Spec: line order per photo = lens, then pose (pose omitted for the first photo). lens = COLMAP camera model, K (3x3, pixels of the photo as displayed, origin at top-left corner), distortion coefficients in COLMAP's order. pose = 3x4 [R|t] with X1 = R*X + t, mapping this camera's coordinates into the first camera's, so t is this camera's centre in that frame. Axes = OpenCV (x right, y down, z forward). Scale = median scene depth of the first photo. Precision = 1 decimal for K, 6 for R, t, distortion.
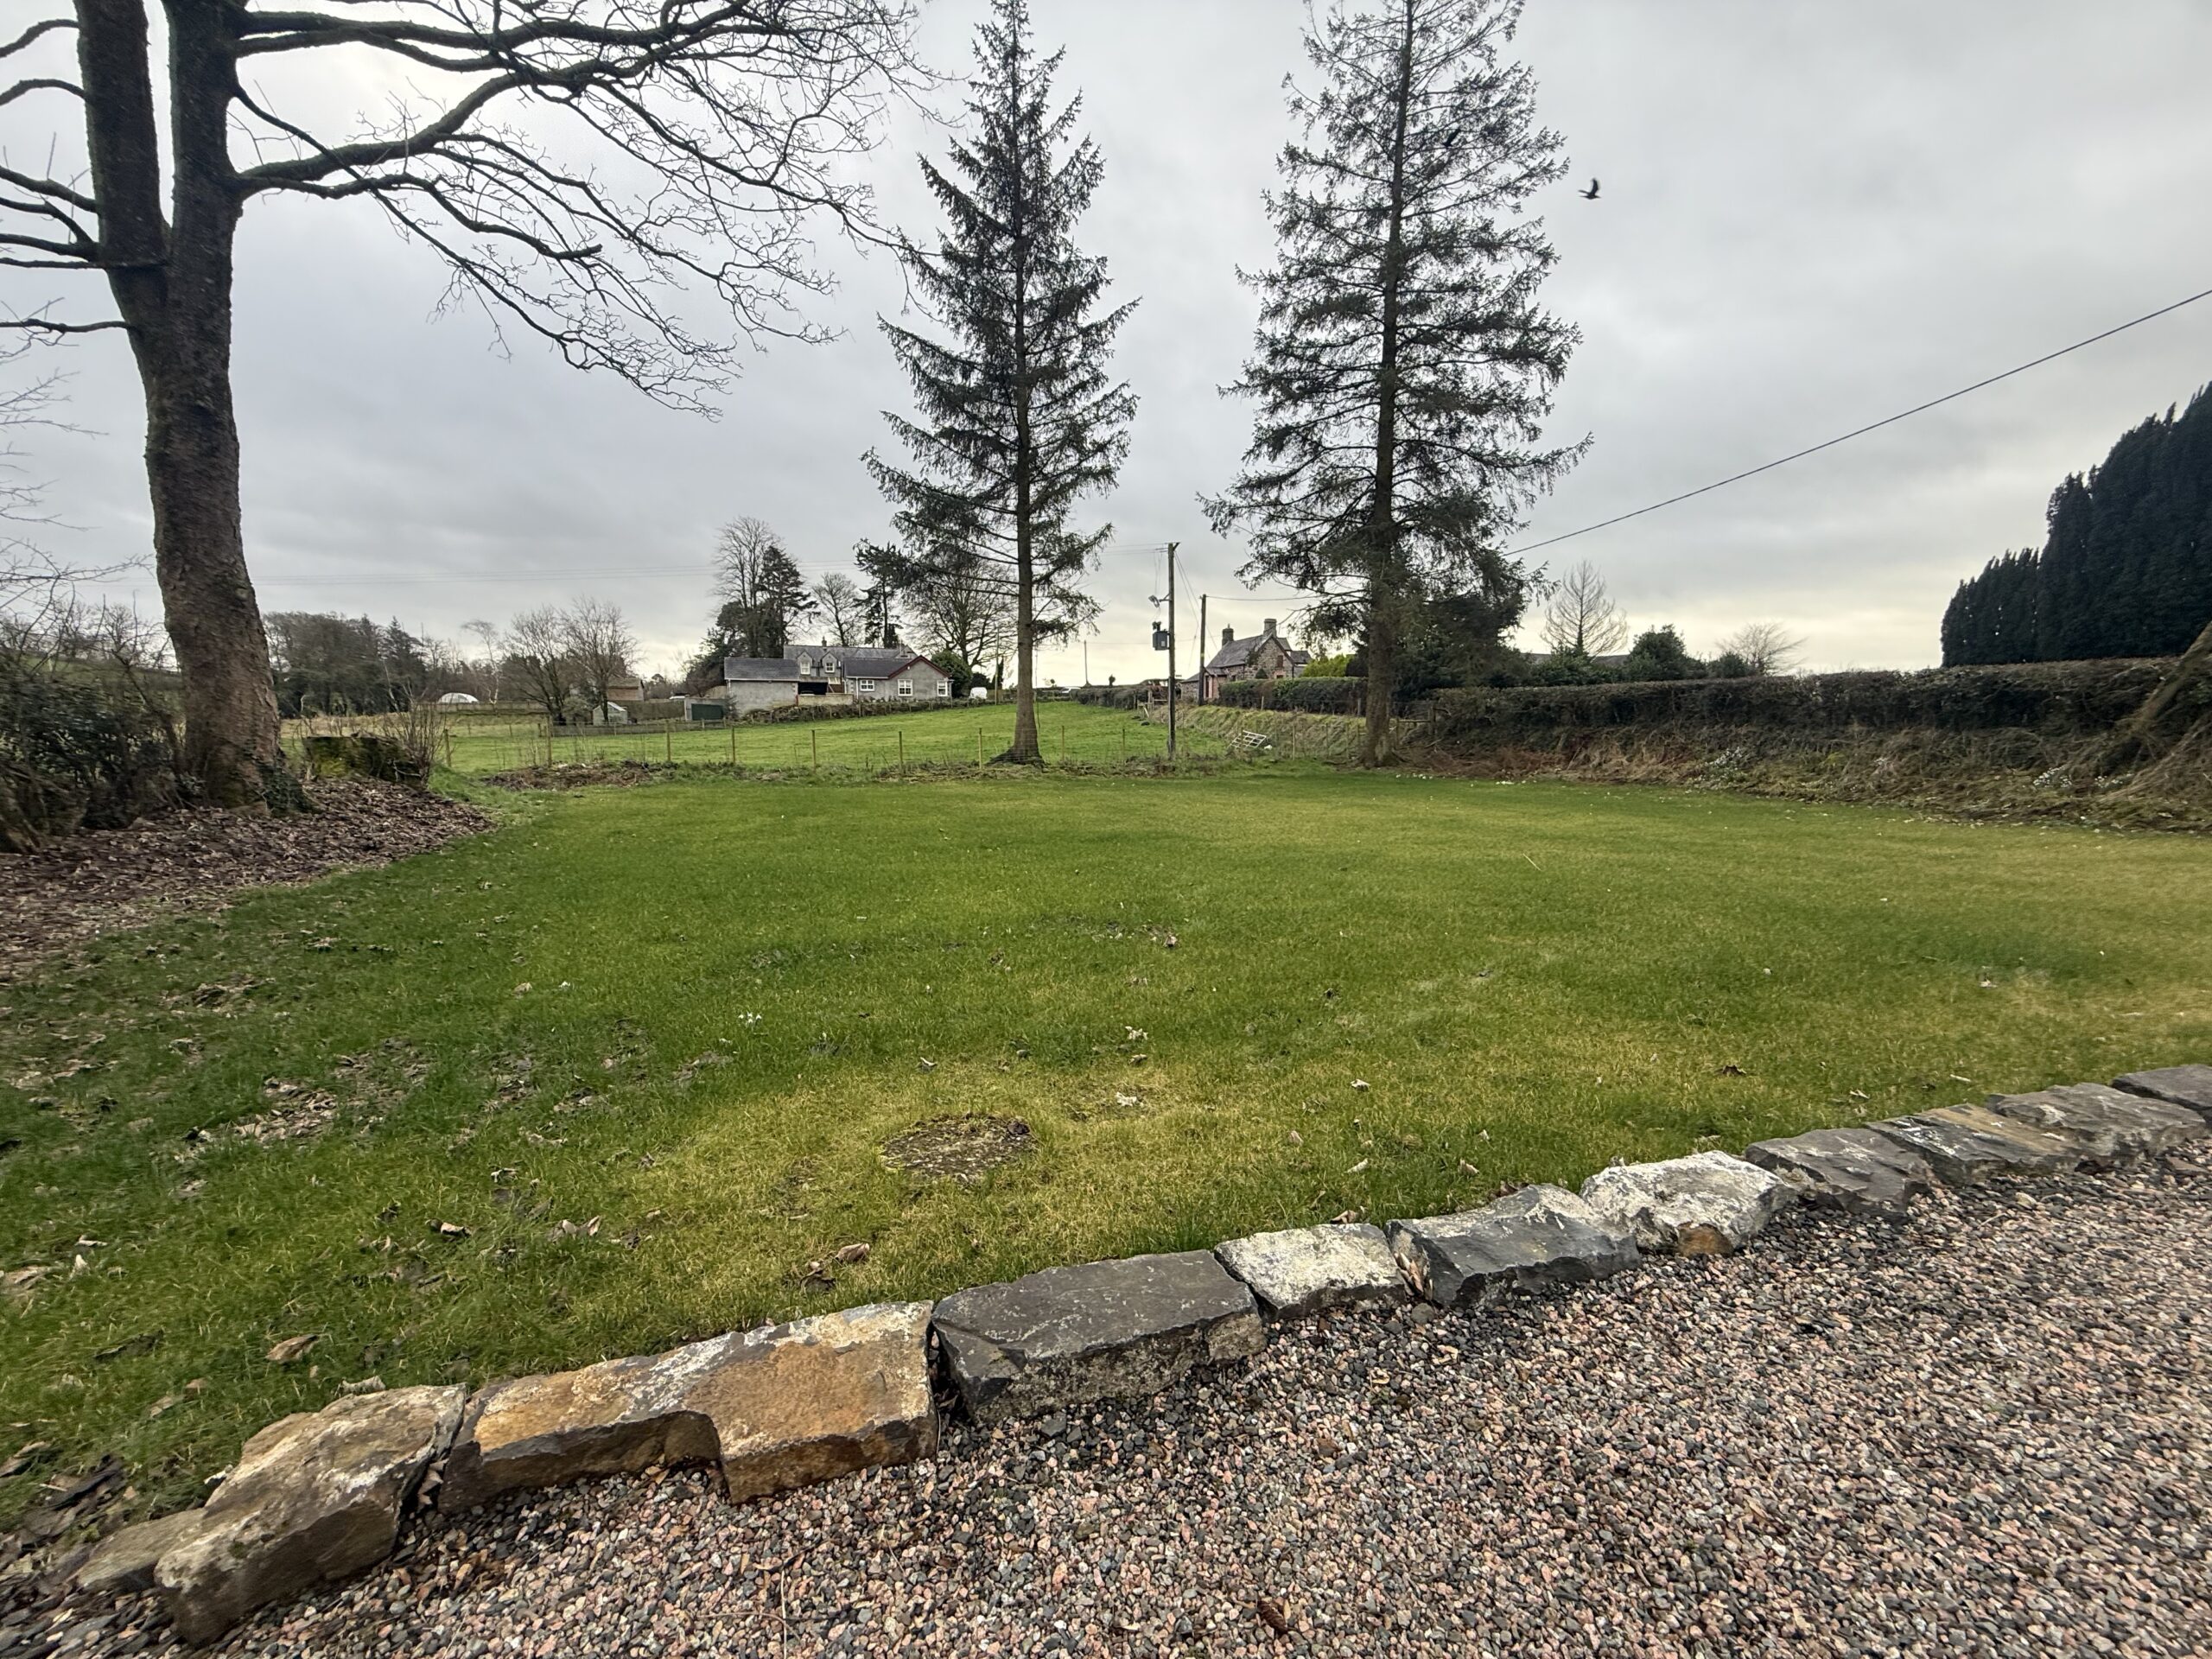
lens RADIAL K [[880.9, 0, 1101.8], [0, 880.9, 829.6], [0, 0, 1]] dist [-0.000227, 0.000374]
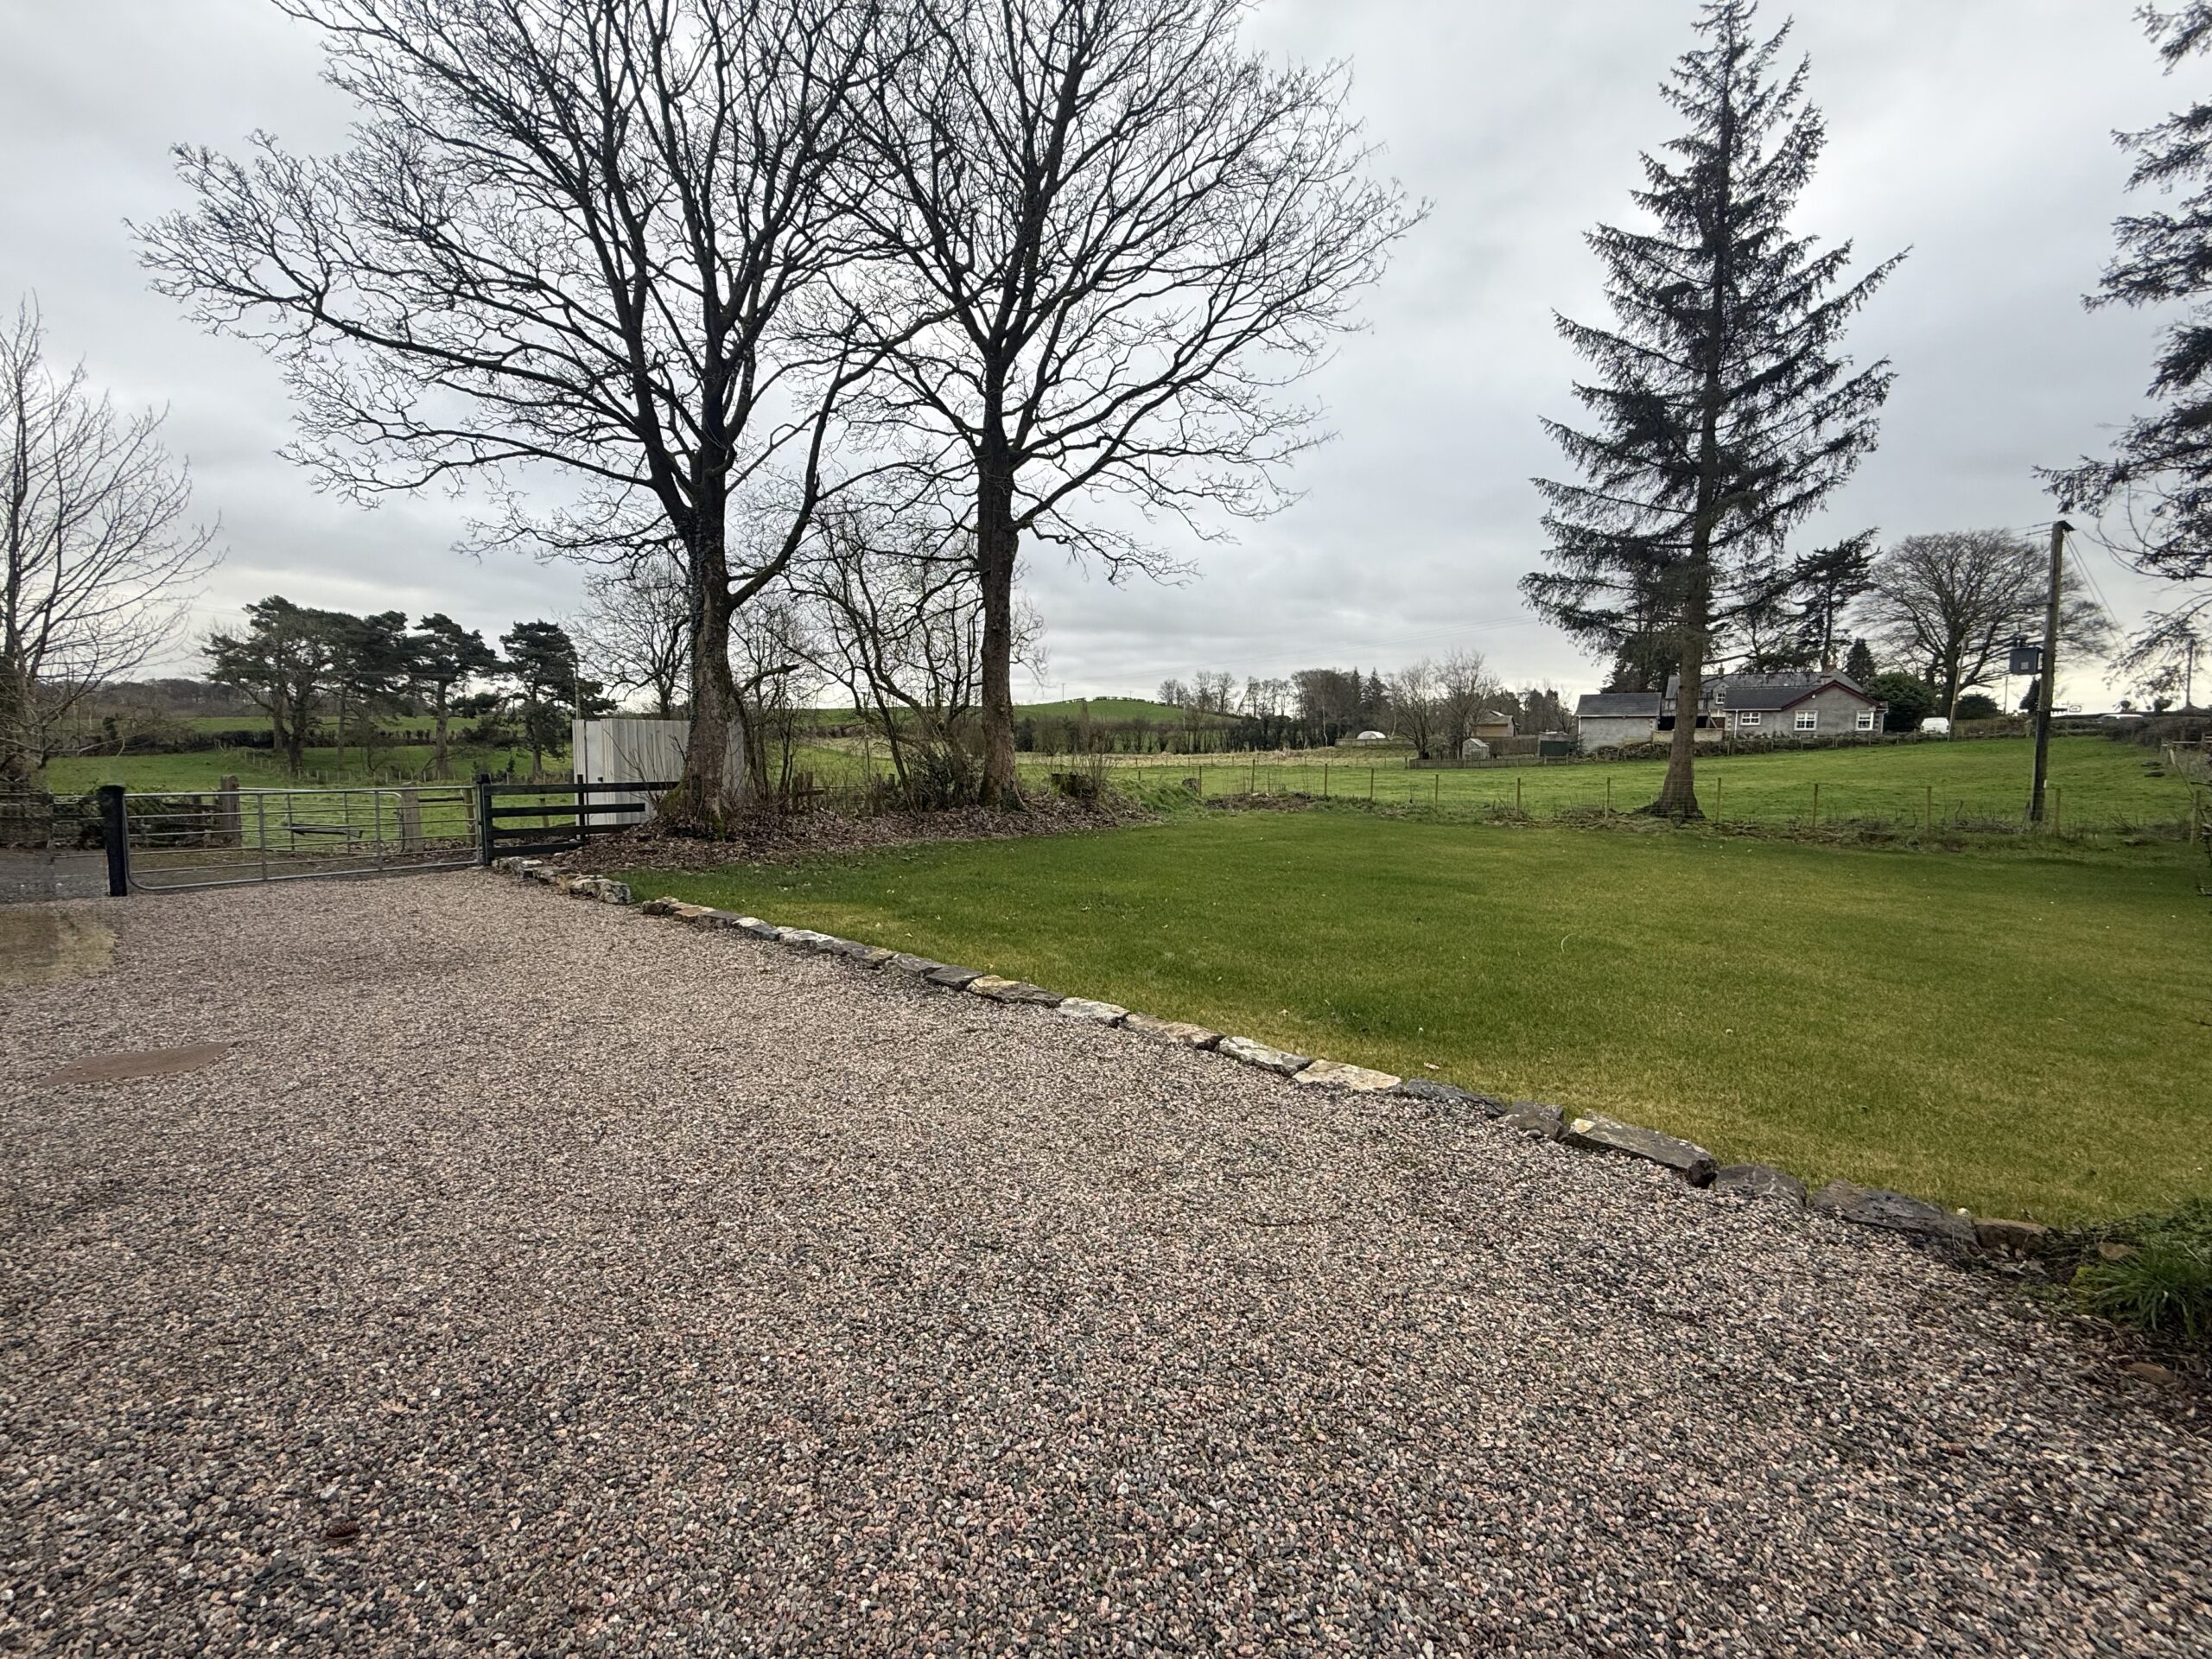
lens RADIAL K [[889.5, 0, 1114.4], [0, 889.5, 831.5], [0, 0, 1]] dist [-0.001787, -0.000107]
pose [[0.565075, 0.085160, -0.820633, 0.315547], [-0.111900, 0.993378, 0.026034, -0.019858], [0.817416, 0.077118, 0.570862, 0.000446]]
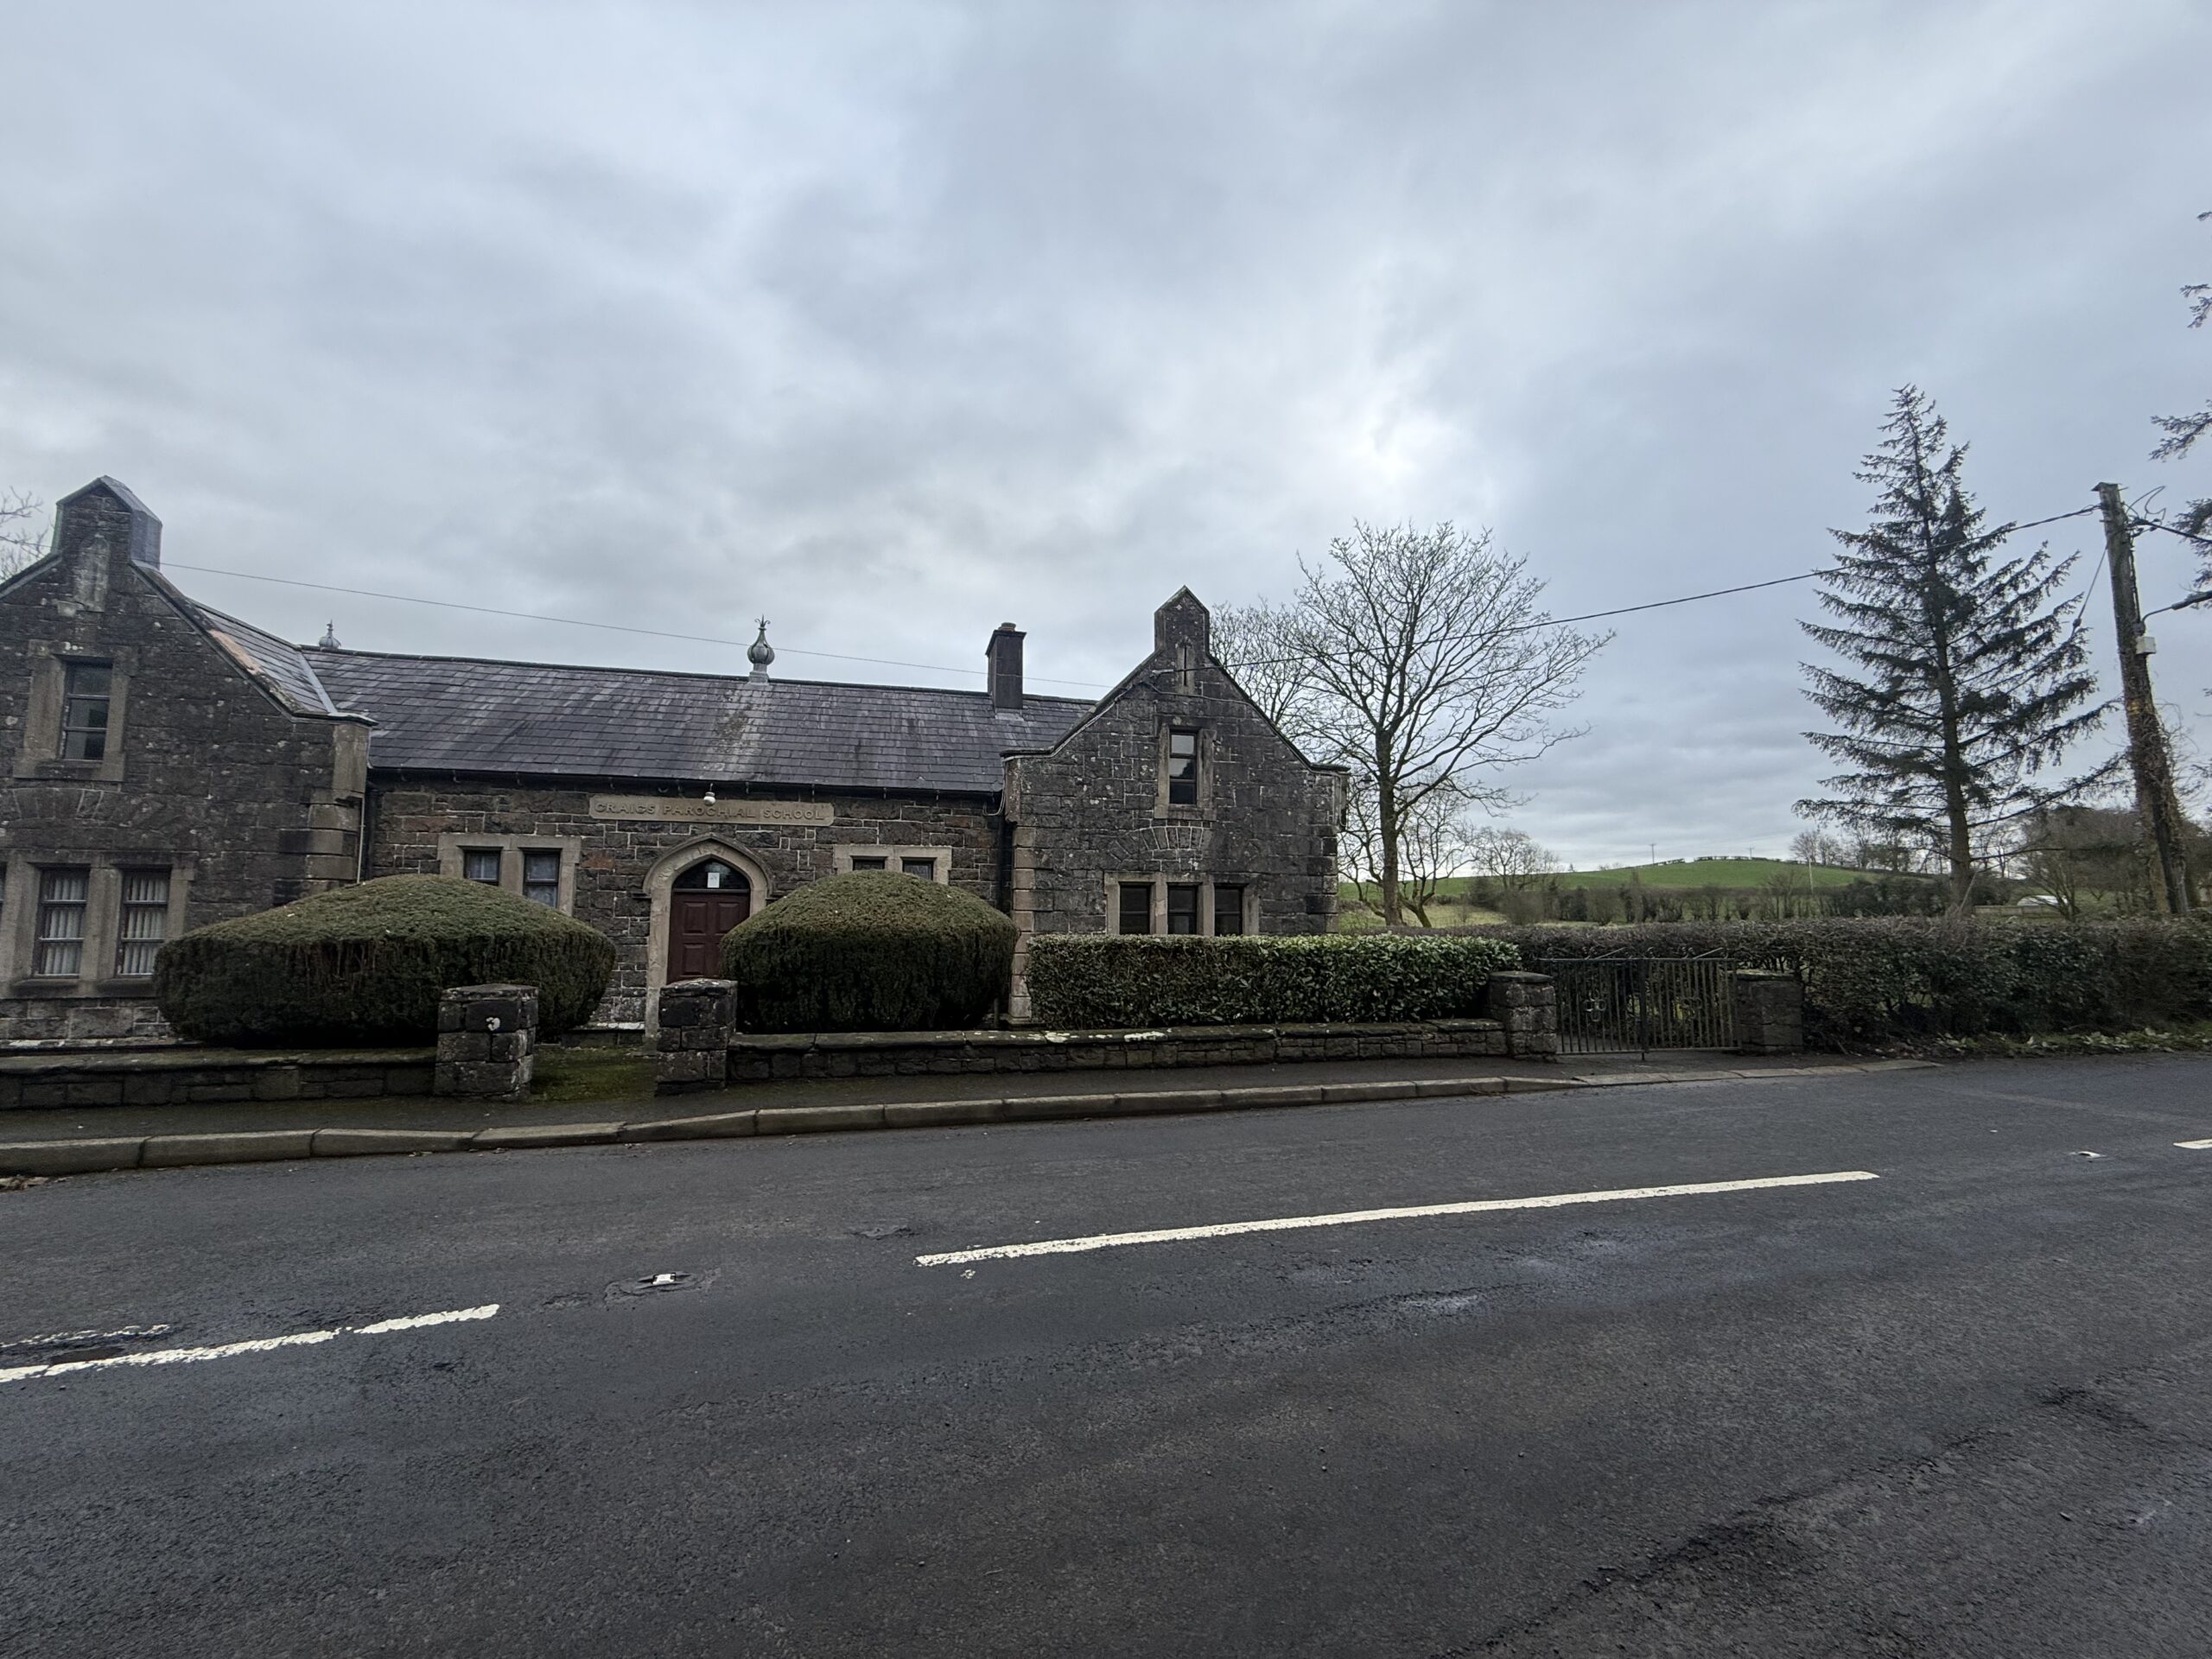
lens RADIAL K [[880.9, 0, 1101.8], [0, 880.9, 829.6], [0, 0, 1]] dist [-0.000227, 0.000374]
pose [[-0.025942, -0.091921, -0.995428, 1.010545], [-0.124202, 0.988344, -0.088030, -0.031631], [0.991918, 0.121350, -0.037056, -0.077026]]
